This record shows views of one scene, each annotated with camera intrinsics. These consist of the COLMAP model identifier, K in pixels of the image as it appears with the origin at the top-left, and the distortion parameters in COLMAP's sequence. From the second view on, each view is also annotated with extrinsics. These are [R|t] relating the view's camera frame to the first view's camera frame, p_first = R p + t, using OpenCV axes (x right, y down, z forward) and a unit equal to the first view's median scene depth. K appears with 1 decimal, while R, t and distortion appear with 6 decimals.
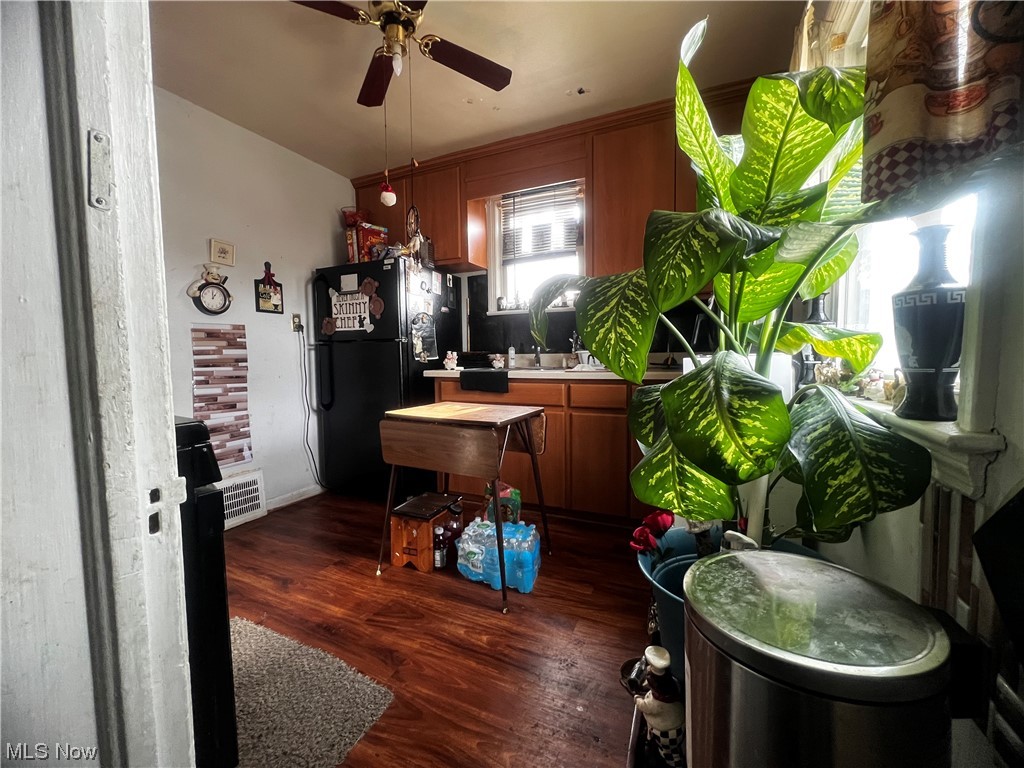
lens RADIAL K [[415.1, 0, 512.0], [0, 415.1, 384.0], [0, 0, 1]] dist [-0.000299, -0.000011]
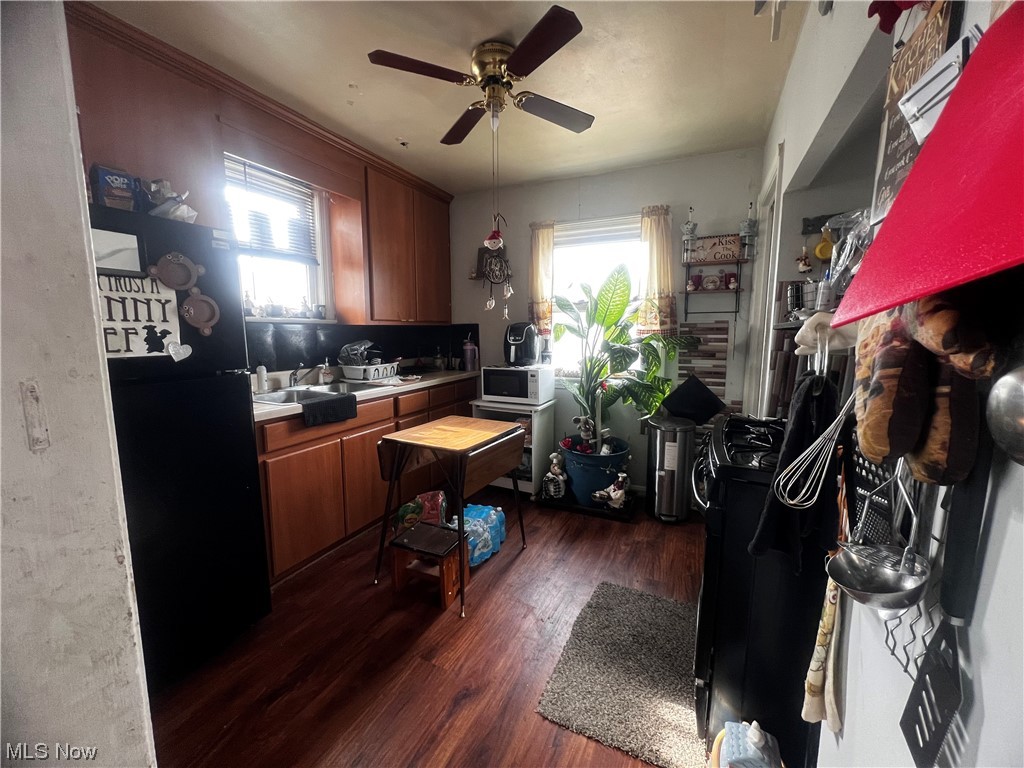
lens RADIAL K [[409.2, 0, 512.0], [0, 409.2, 384.0], [0, 0, 1]] dist [-0.000025, 0.000184]
pose [[0.003953, -0.123037, 0.992394, -0.841450], [0.065341, 0.990313, 0.122519, -0.130602], [-0.997855, 0.064360, 0.011954, 0.586439]]
